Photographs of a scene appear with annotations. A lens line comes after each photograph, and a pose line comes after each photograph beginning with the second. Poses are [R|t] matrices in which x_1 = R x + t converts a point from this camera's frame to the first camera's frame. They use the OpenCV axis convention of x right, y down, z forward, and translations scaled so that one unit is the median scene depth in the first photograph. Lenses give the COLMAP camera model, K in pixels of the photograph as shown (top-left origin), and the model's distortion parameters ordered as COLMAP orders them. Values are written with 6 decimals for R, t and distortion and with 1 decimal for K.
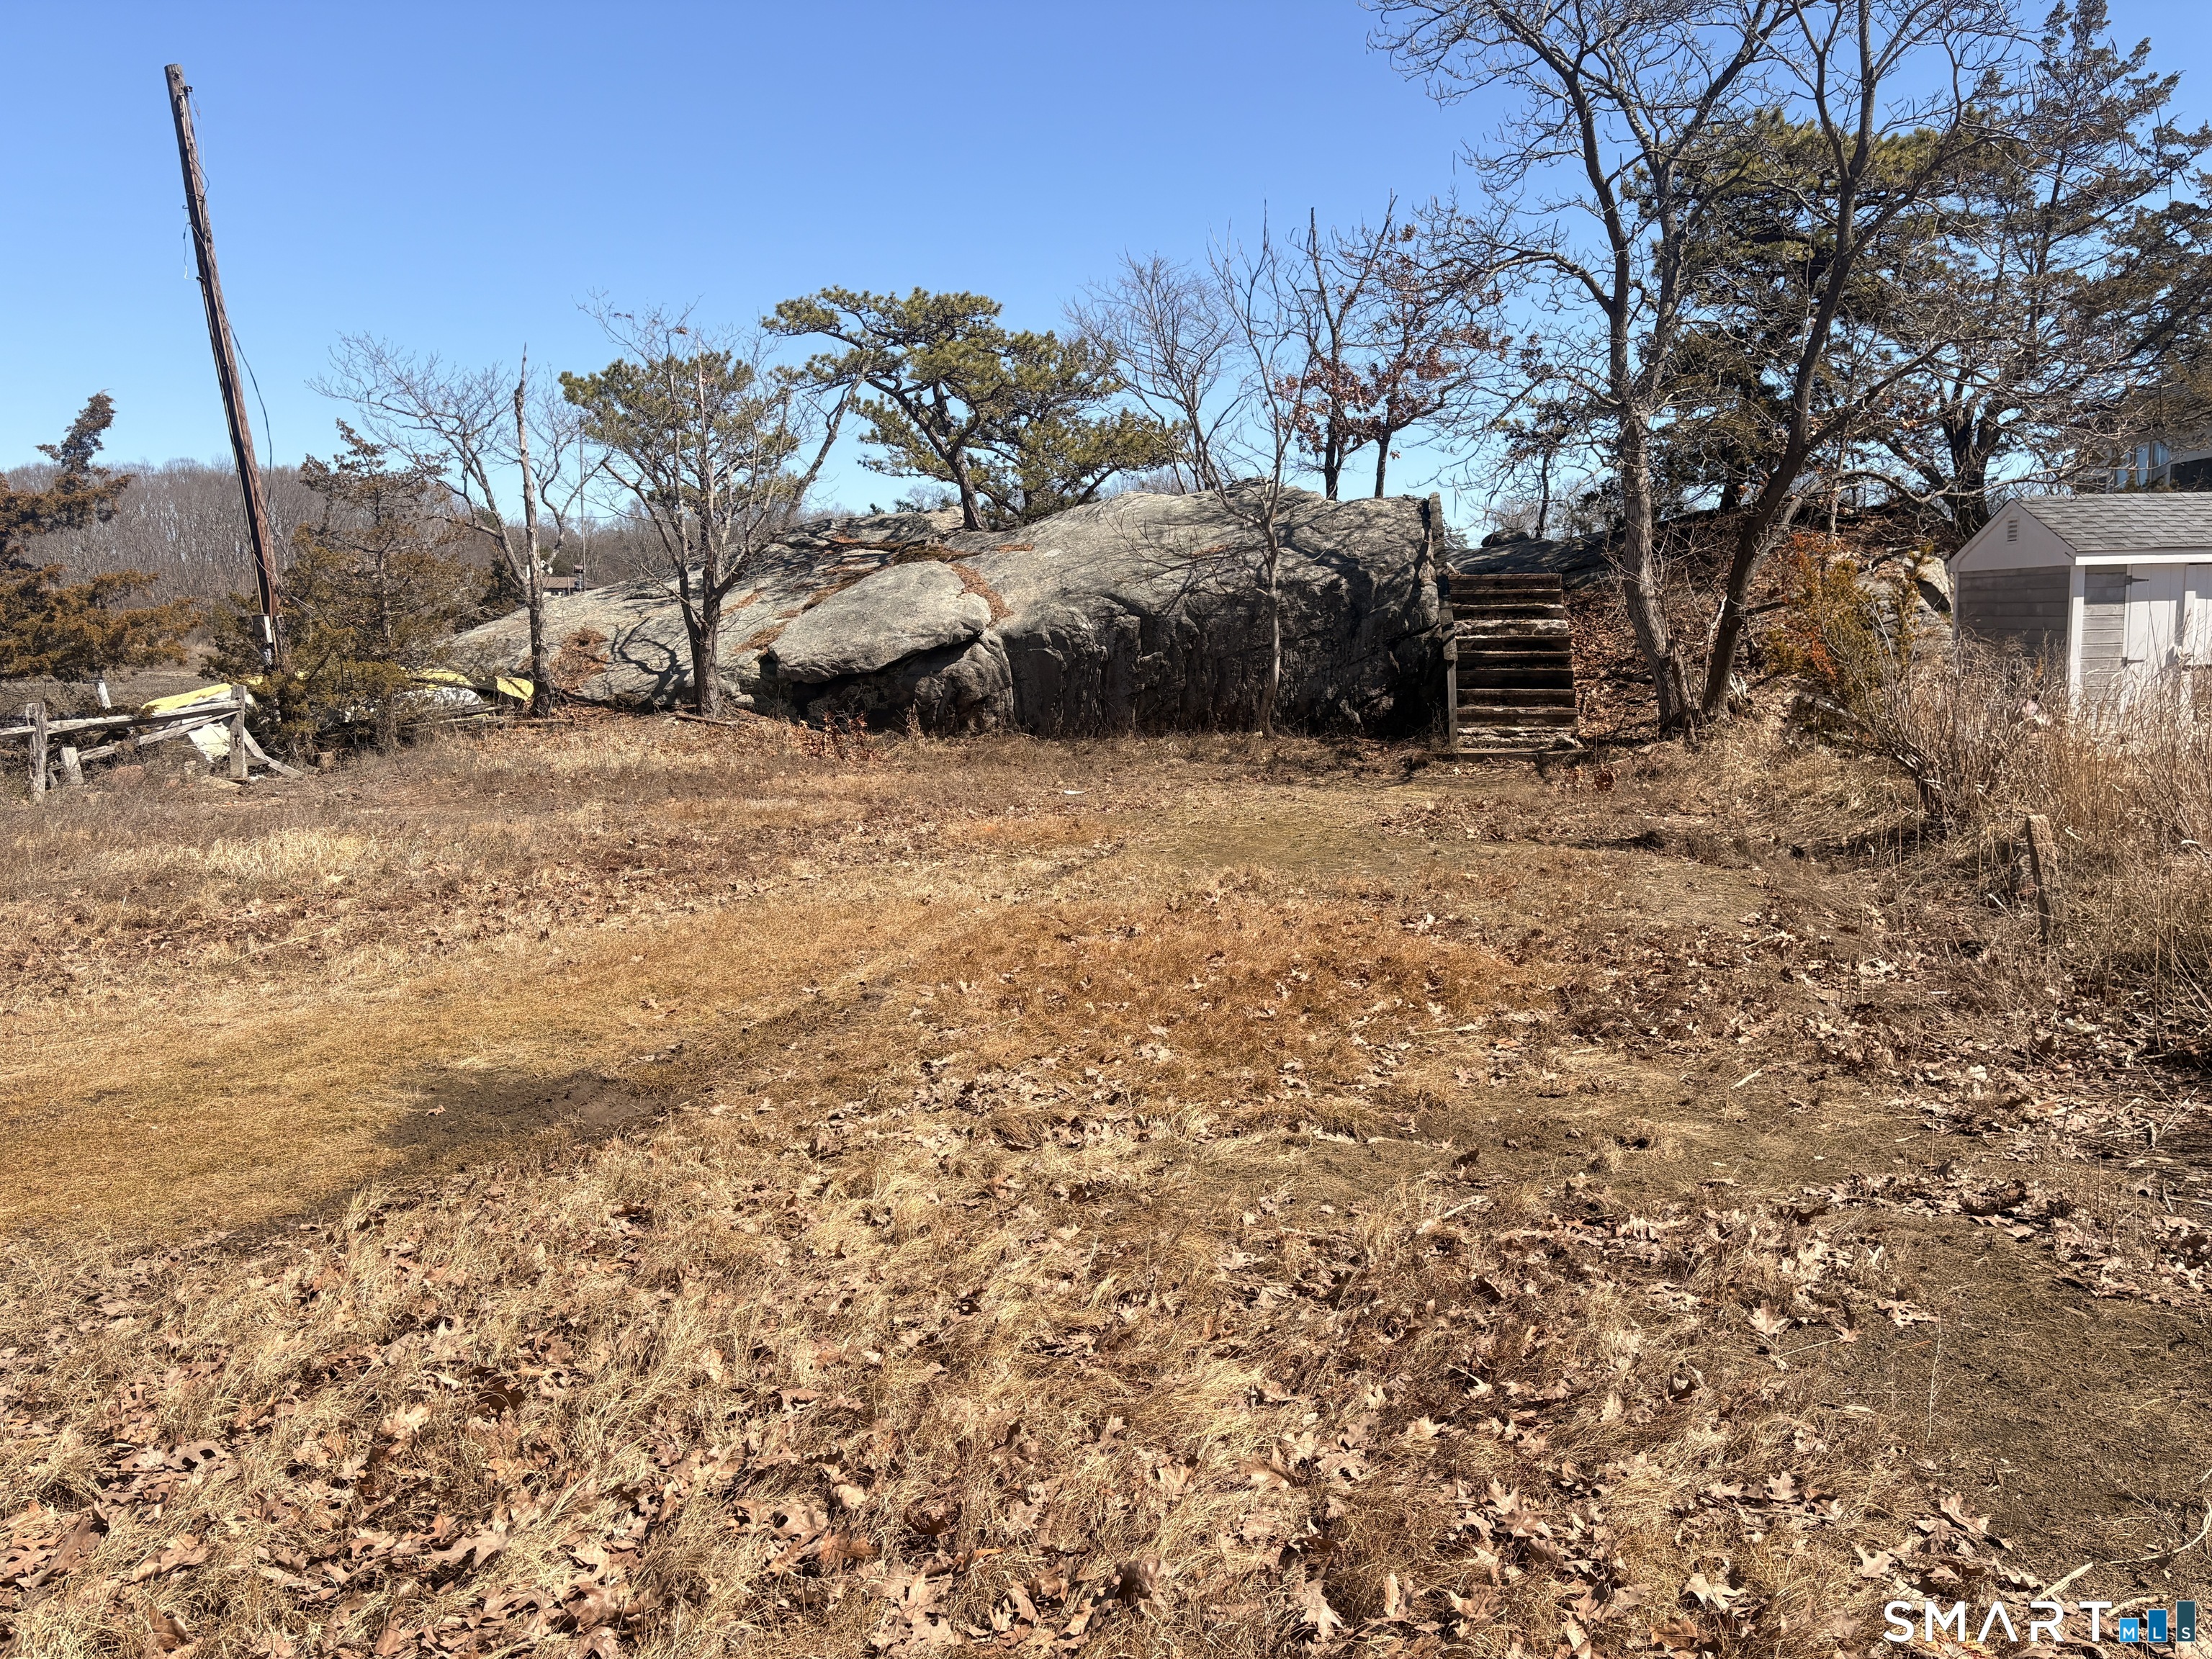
lens RADIAL K [[1688.4, 0, 1101.9], [0, 1688.4, 835.0], [0, 0, 1]] dist [0.050486, -0.042069]
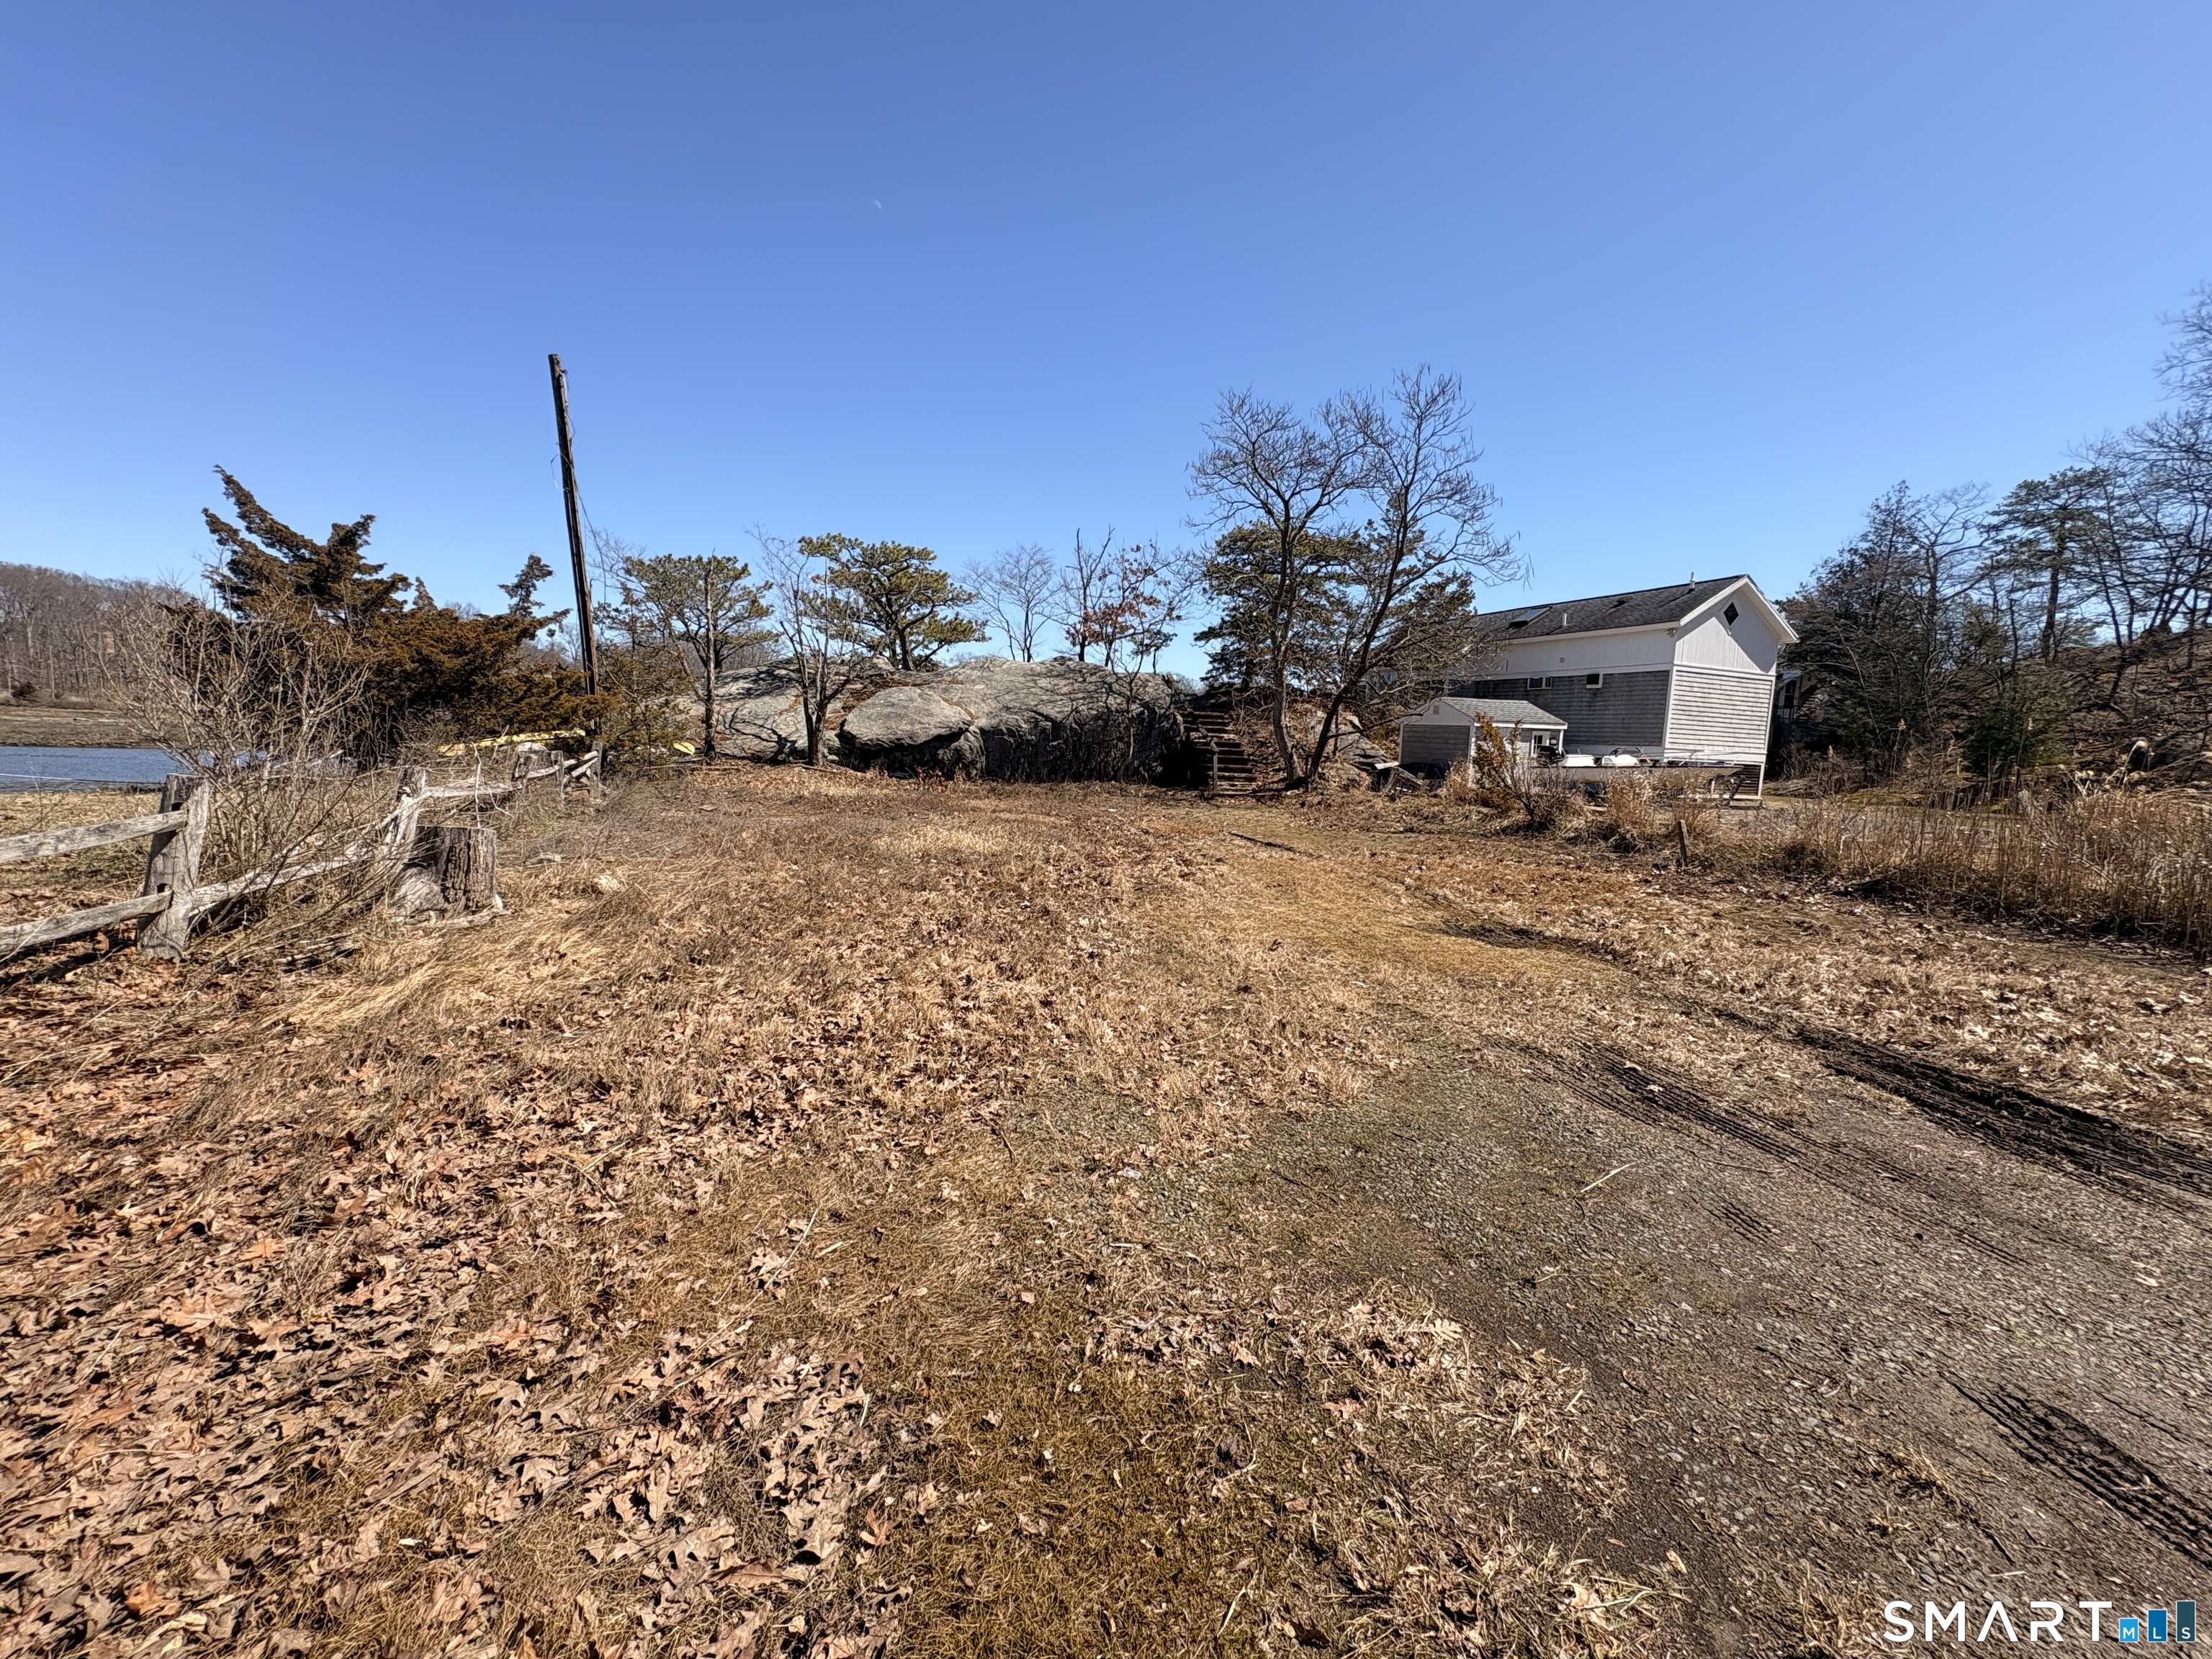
lens RADIAL K [[874.1, 0, 1111.8], [0, 874.1, 834.5], [0, 0, 1]] dist [-0.000767, 0.000264]
pose [[0.902608, -0.005905, 0.430422, -0.359648], [0.006420, 0.999979, 0.000256, 0.003545], [-0.430415, 0.002532, 0.902628, 0.029999]]
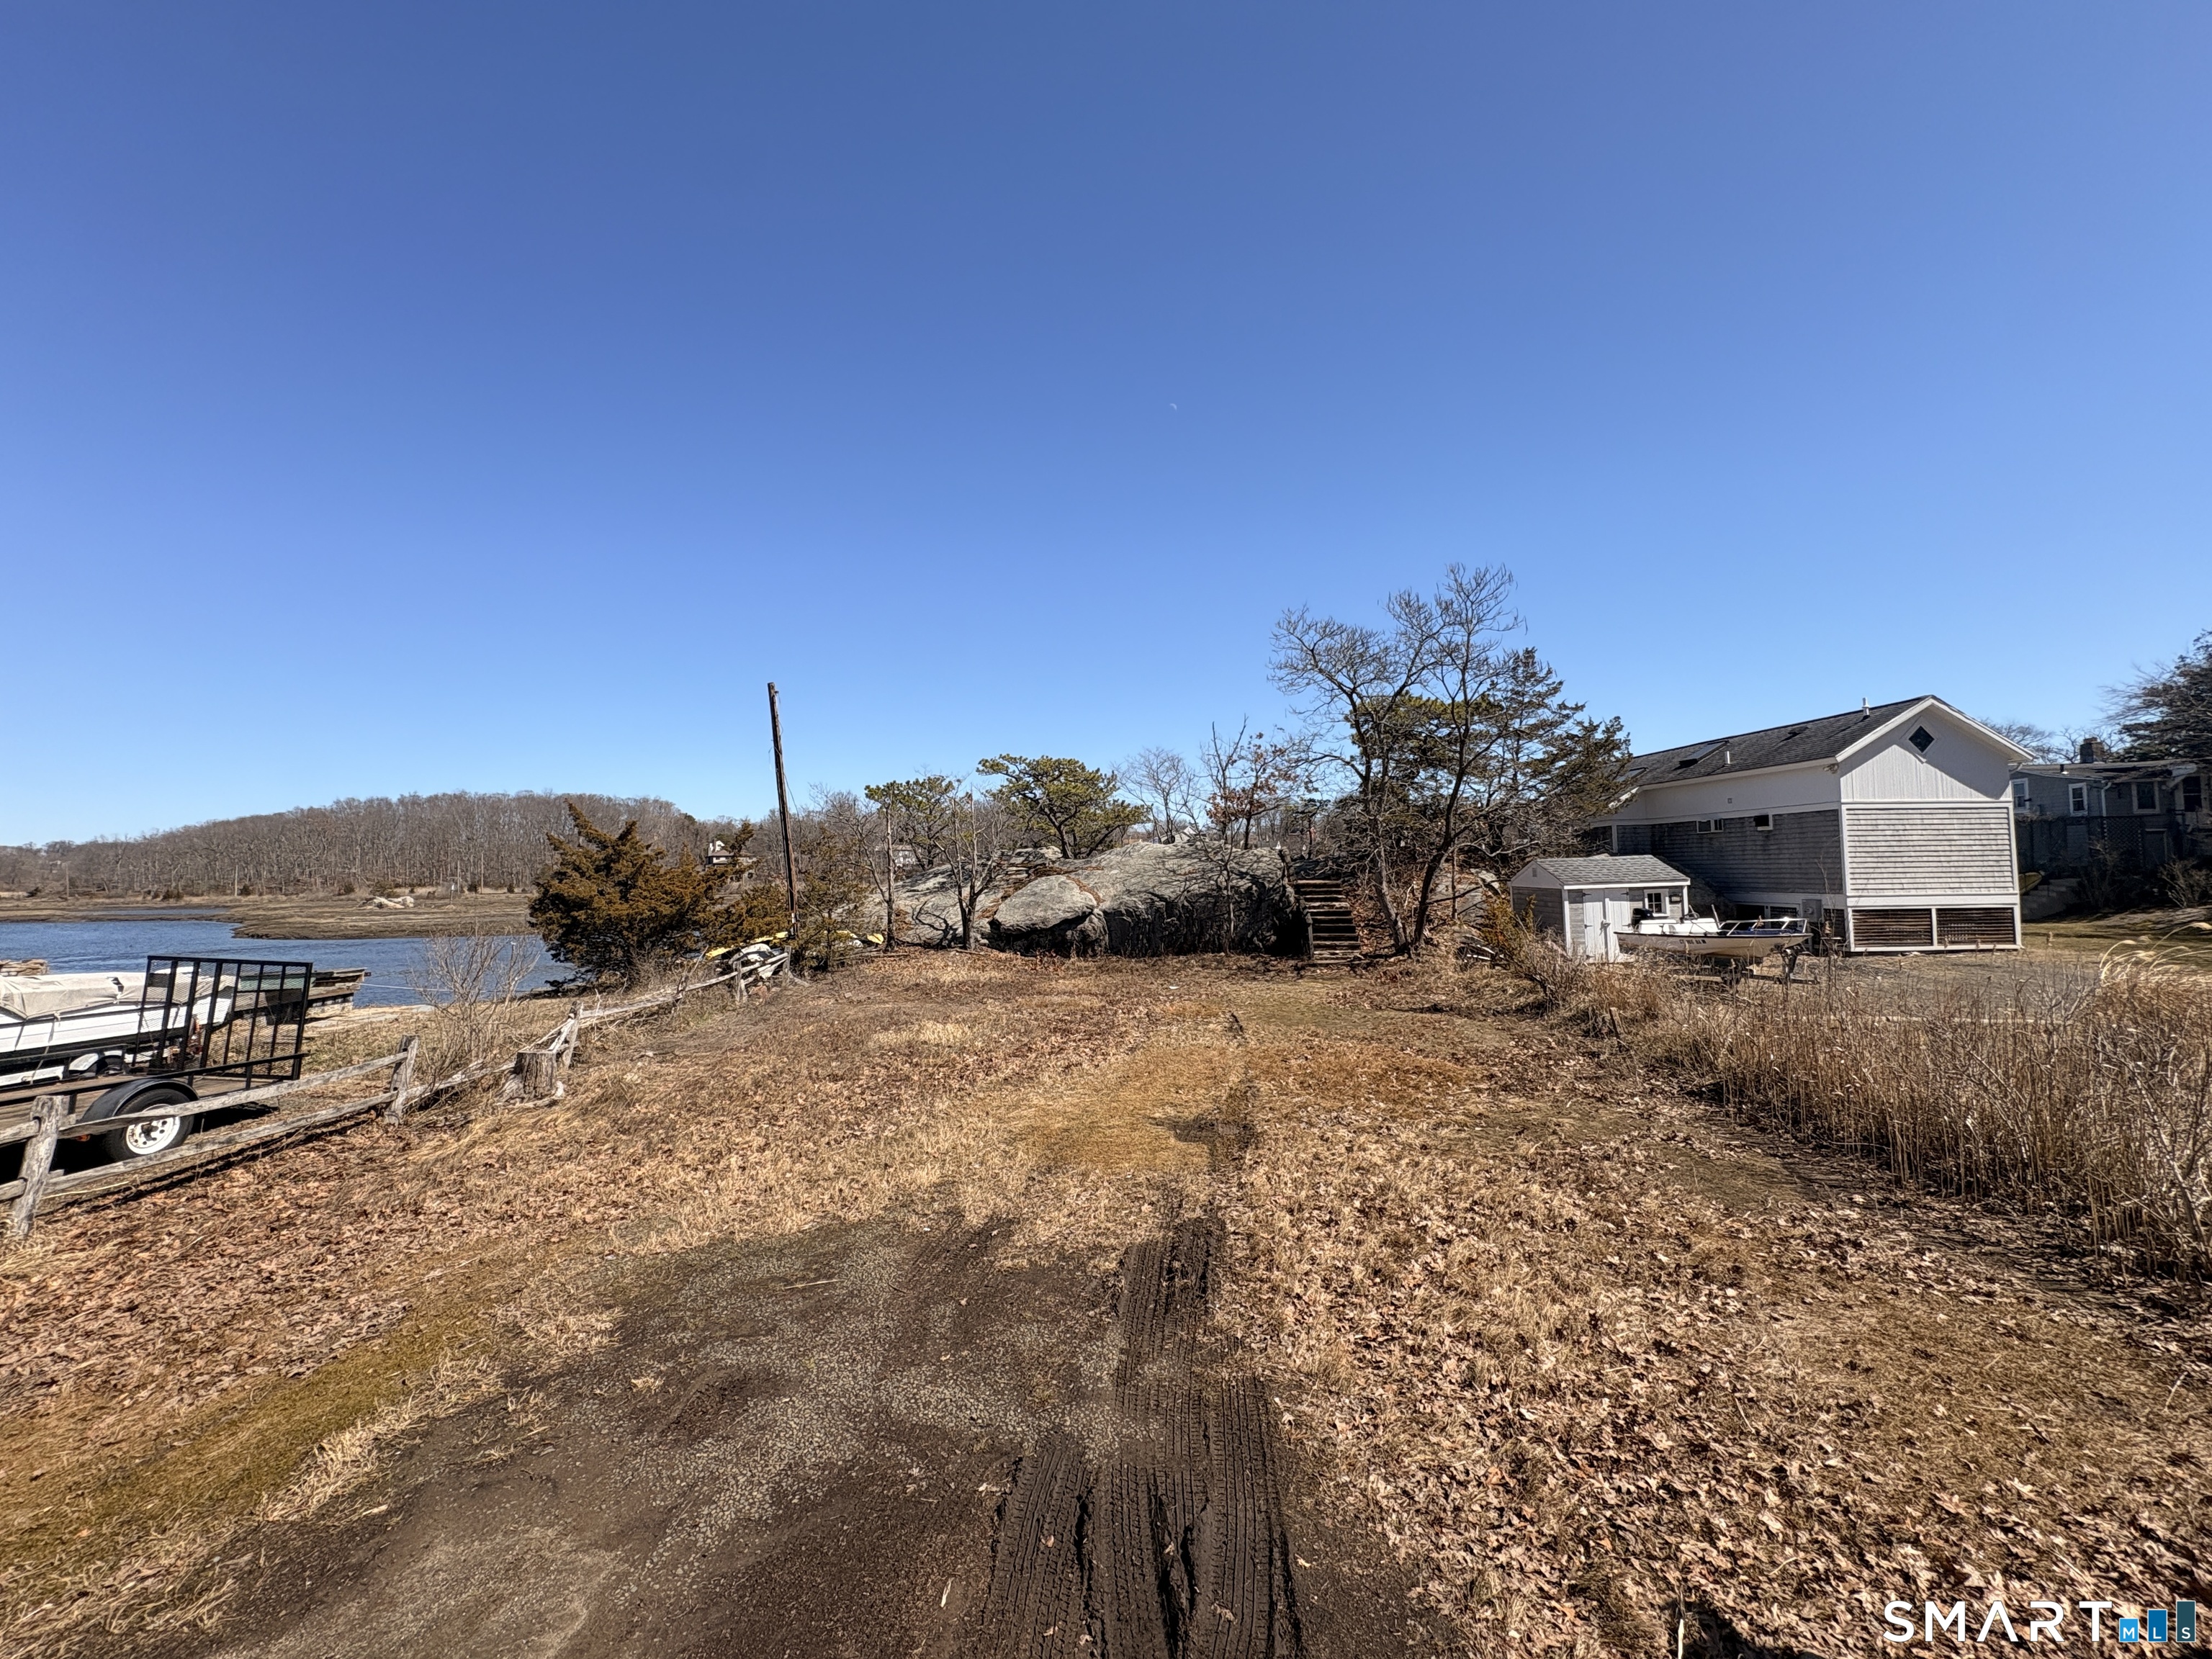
lens RADIAL K [[874.1, 0, 1106.9], [0, 874.1, 834.5], [0, 0, 1]] dist [-0.000767, 0.000264]
pose [[0.995230, -0.008146, 0.097211, -0.168801], [0.024038, 0.986259, -0.163449, -0.029091], [-0.094544, 0.165006, 0.981751, -0.163656]]
